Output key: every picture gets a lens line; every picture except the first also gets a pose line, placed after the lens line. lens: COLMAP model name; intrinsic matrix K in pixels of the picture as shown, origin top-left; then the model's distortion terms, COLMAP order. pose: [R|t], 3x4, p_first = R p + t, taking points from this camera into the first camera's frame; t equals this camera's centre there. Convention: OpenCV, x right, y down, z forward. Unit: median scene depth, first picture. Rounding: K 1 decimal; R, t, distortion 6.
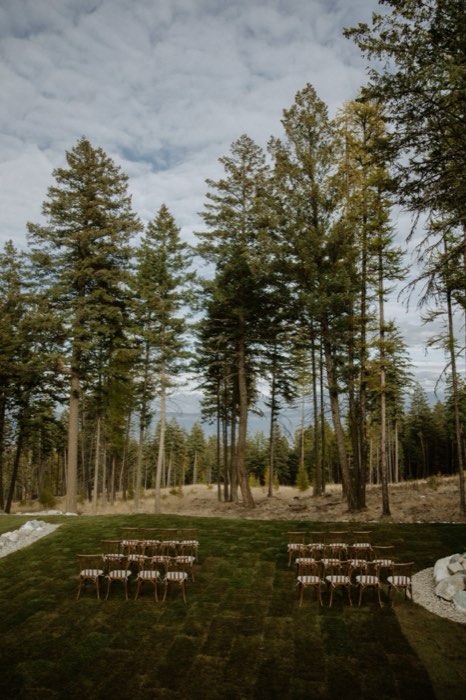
lens RADIAL K [[580.6, 0, 233.0], [0, 580.6, 350.0], [0, 0, 1]] dist [-0.001746, -0.000019]
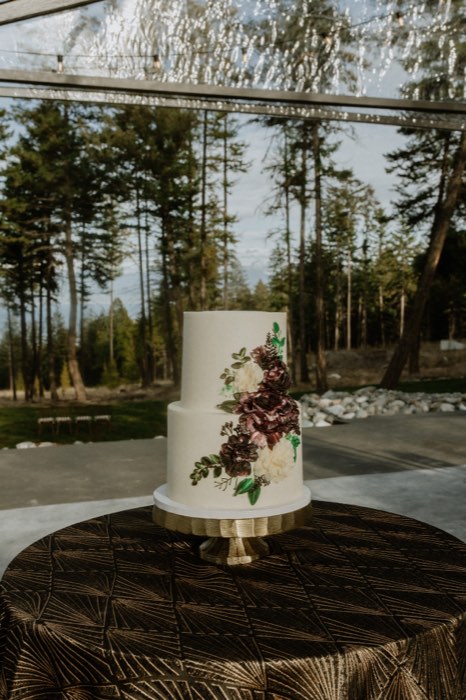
lens RADIAL K [[804.4, 0, 233.0], [0, 804.4, 350.0], [0, 0, 1]] dist [-0.010456, -0.012285]
pose [[0.951410, -0.036139, 0.305798, -0.114326], [-0.017896, 0.984921, 0.172077, -0.034992], [-0.307406, -0.169188, 0.936417, -0.249616]]
